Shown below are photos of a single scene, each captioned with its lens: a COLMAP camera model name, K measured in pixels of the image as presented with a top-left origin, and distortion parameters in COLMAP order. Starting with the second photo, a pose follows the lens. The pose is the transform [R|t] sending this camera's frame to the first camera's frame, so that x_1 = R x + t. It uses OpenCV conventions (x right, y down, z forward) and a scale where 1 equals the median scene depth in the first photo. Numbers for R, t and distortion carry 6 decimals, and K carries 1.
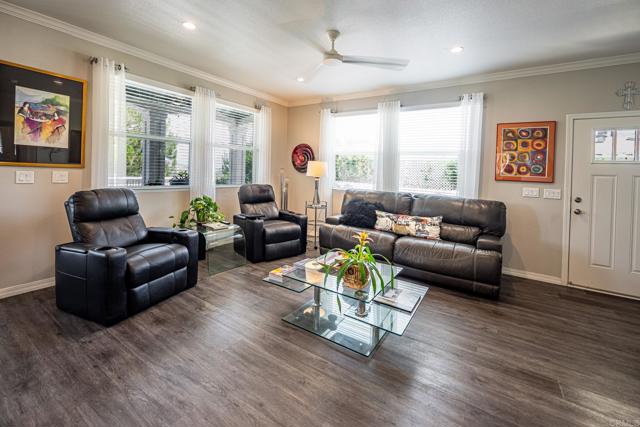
lens RADIAL K [[269.8, 0, 321.0], [0, 269.8, 177.2], [0, 0, 1]] dist [-0.000704, -0.000376]
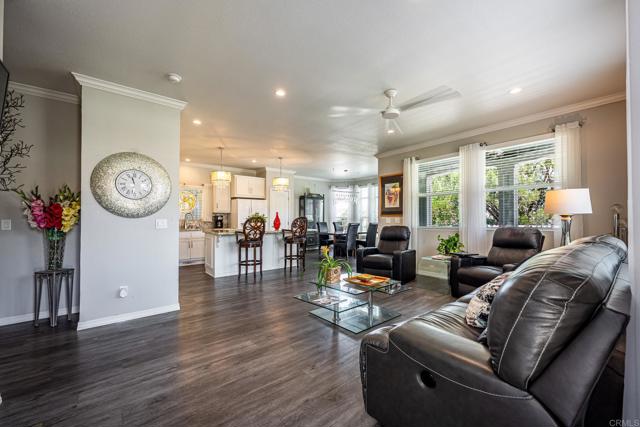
lens RADIAL K [[258.4, 0, 320.2], [0, 258.4, 223.0], [0, 0, 1]] dist [-0.000395, -0.000084]
pose [[-0.295245, -0.025634, -0.955078, 0.965187], [-0.023127, 0.999539, -0.019678, 0.056745], [0.955142, 0.016279, -0.295702, 0.847269]]
